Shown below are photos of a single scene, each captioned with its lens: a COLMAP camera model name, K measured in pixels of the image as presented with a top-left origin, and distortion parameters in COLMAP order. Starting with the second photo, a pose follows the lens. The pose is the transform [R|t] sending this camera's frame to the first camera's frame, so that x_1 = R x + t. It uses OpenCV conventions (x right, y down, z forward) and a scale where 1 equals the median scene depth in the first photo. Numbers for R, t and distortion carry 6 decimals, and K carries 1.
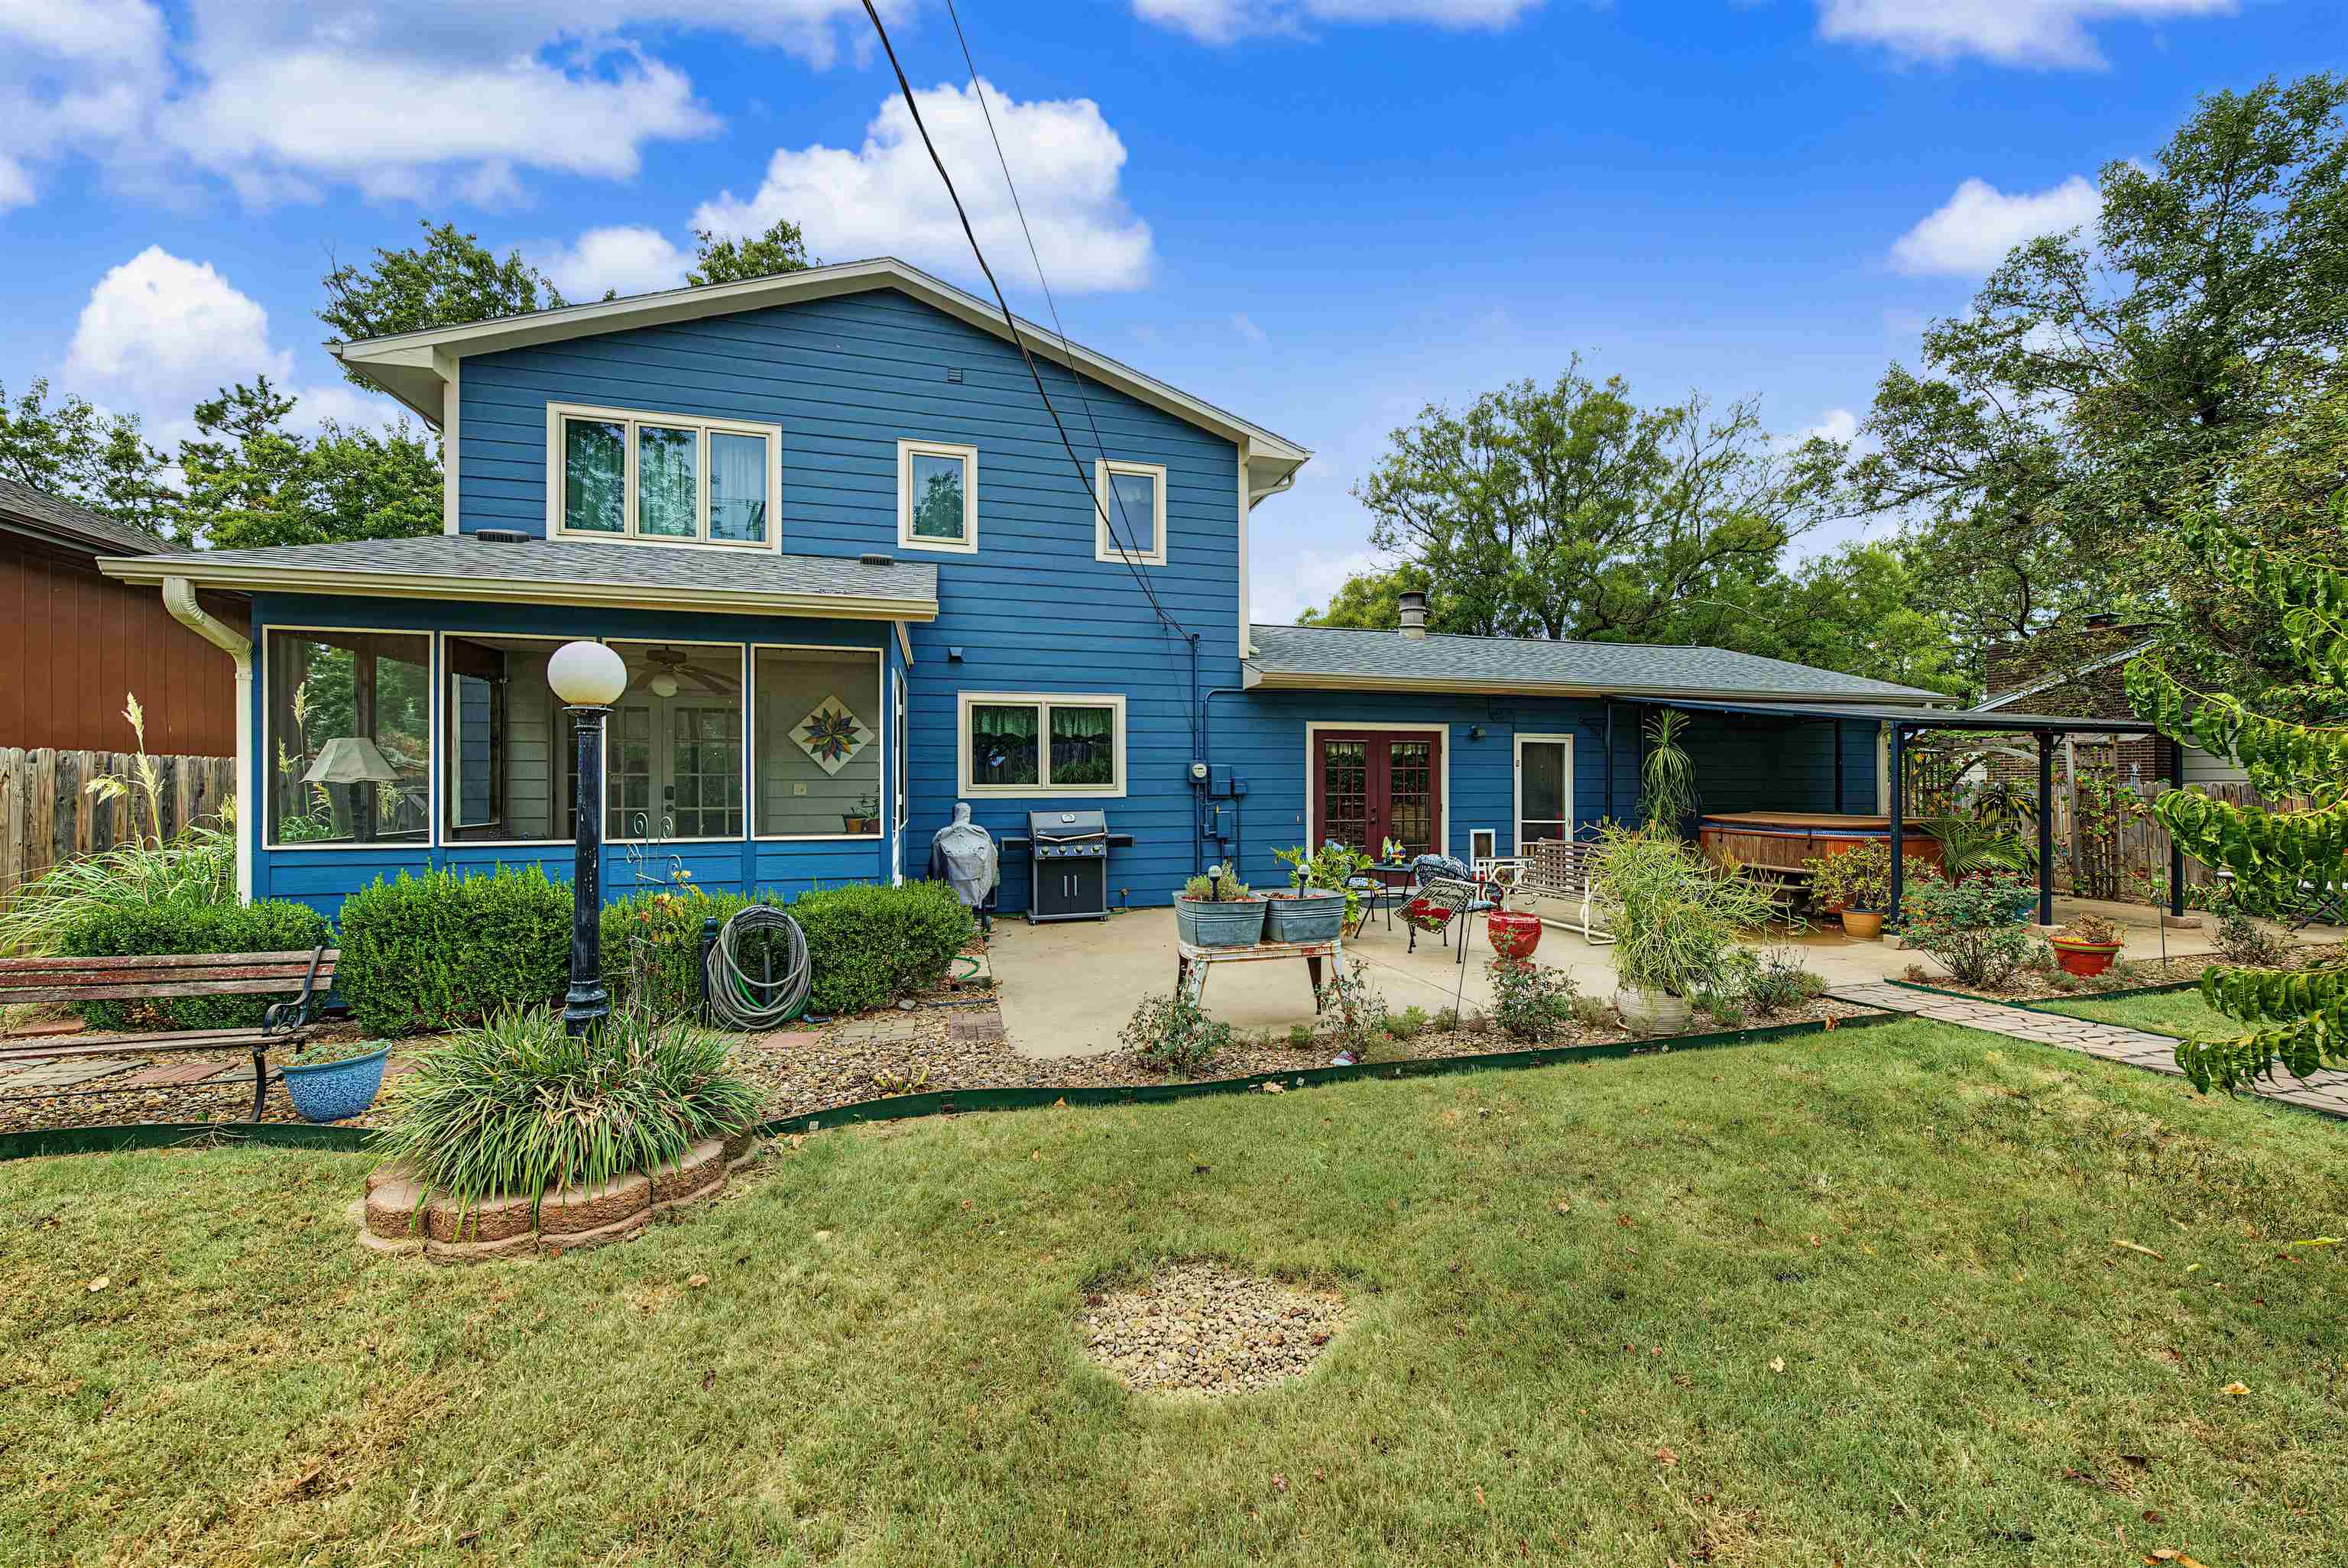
lens RADIAL K [[873.2, 0, 1170.2], [0, 873.2, 786.2], [0, 0, 1]] dist [0.000316, 0.000674]
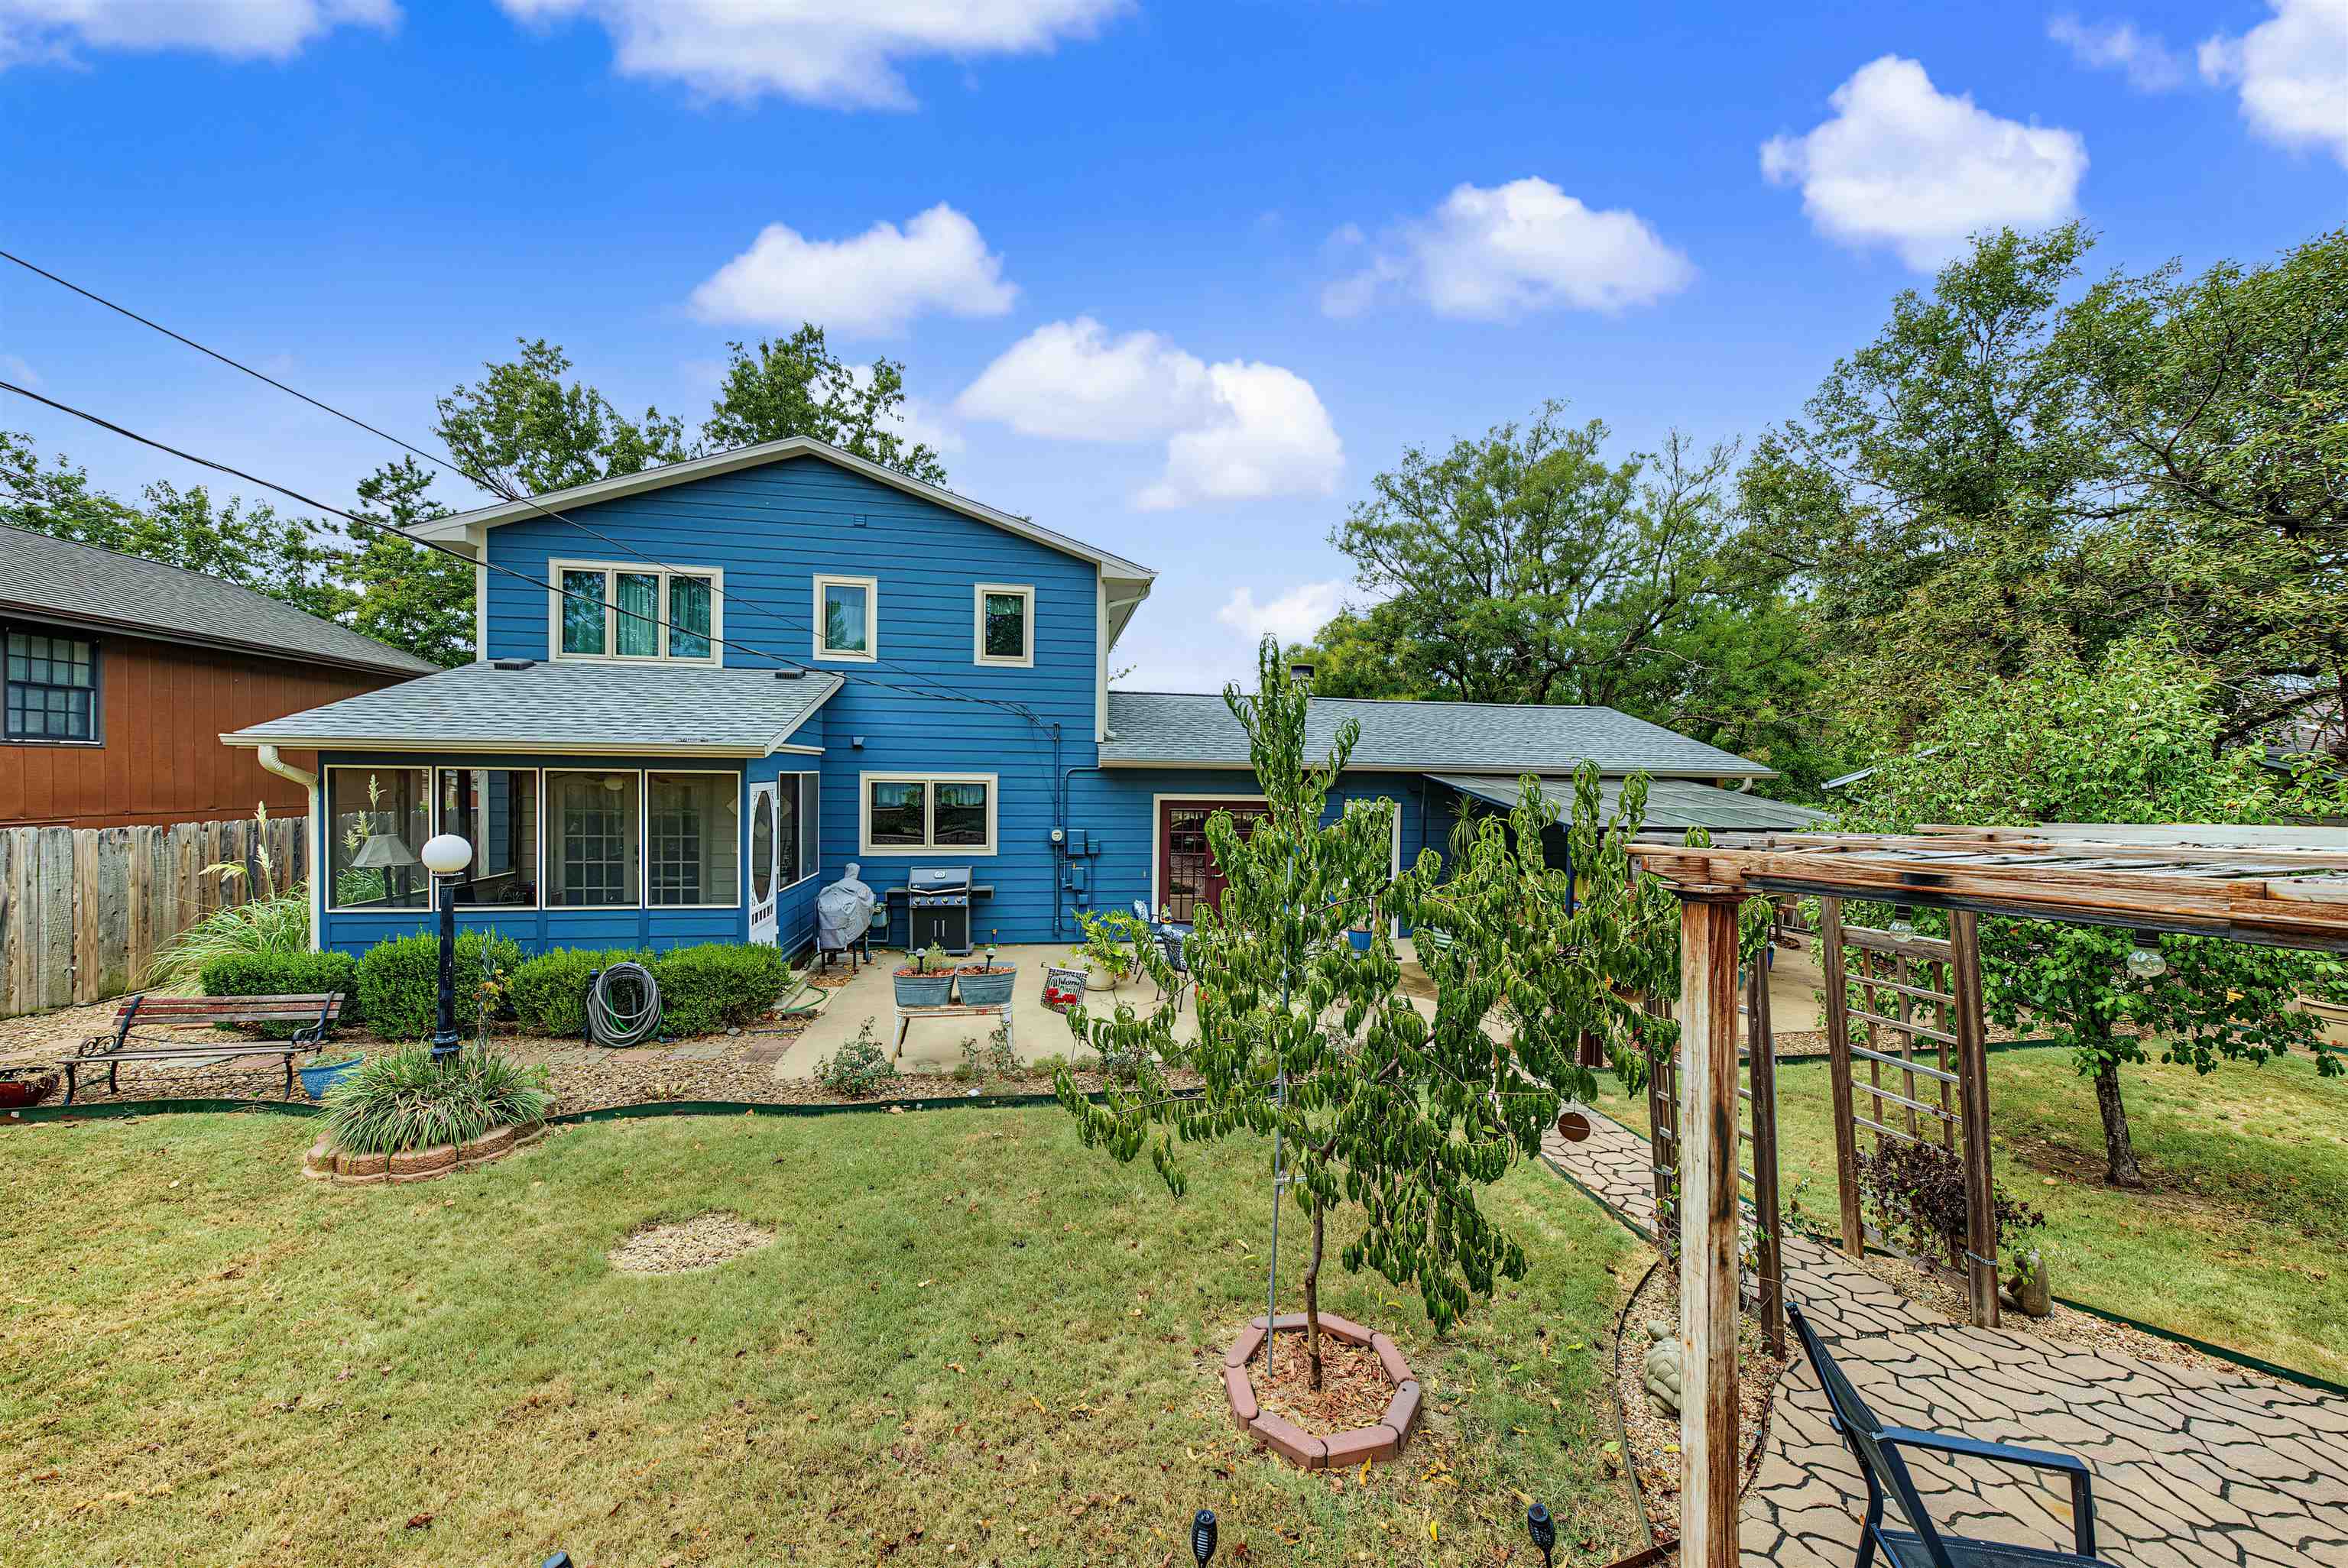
lens RADIAL K [[851.8, 0, 1163.3], [0, 851.8, 797.6], [0, 0, 1]] dist [0.001613, 0.000030]
pose [[0.994525, 0.019490, -0.102664, 0.328648], [-0.017221, 0.999588, 0.022946, -0.108876], [0.103069, -0.021052, 0.994451, -0.188666]]
